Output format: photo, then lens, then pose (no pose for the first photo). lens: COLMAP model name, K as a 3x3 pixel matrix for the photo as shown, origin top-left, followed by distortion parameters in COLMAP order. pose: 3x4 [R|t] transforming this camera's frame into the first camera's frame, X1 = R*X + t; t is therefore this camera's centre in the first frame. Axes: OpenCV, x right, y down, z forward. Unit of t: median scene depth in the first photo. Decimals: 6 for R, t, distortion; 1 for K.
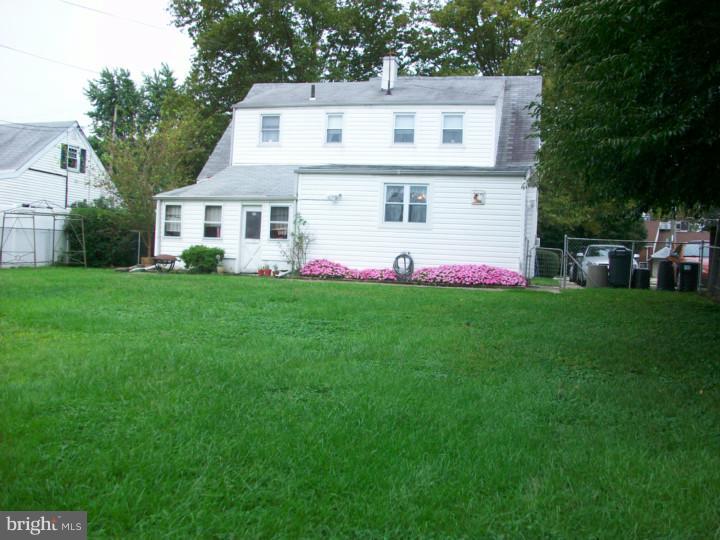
lens RADIAL K [[602.4, 0, 360.0], [0, 602.4, 270.0], [0, 0, 1]] dist [-0.139720, 0.135069]
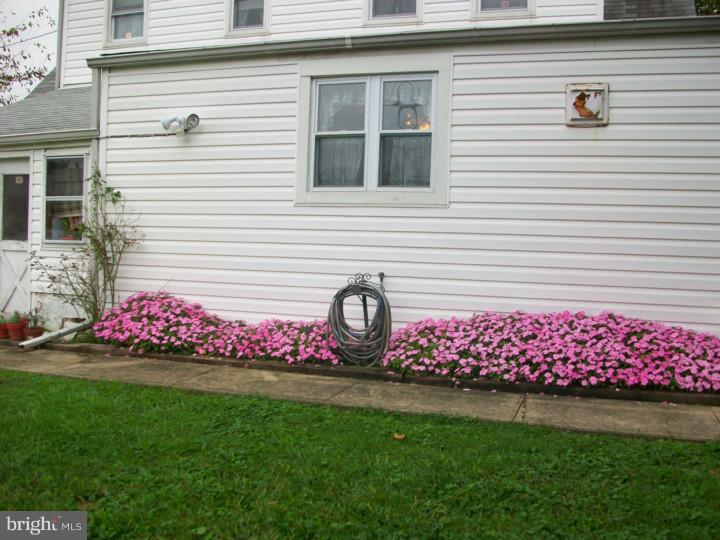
lens RADIAL K [[610.7, 0, 361.9], [0, 610.7, 261.0], [0, 0, 1]] dist [-0.139046, 0.161539]
pose [[0.997198, -0.016580, -0.072948, 0.095282], [0.018104, 0.999630, 0.020293, -0.044204], [0.072584, -0.021557, 0.997129, 0.648110]]
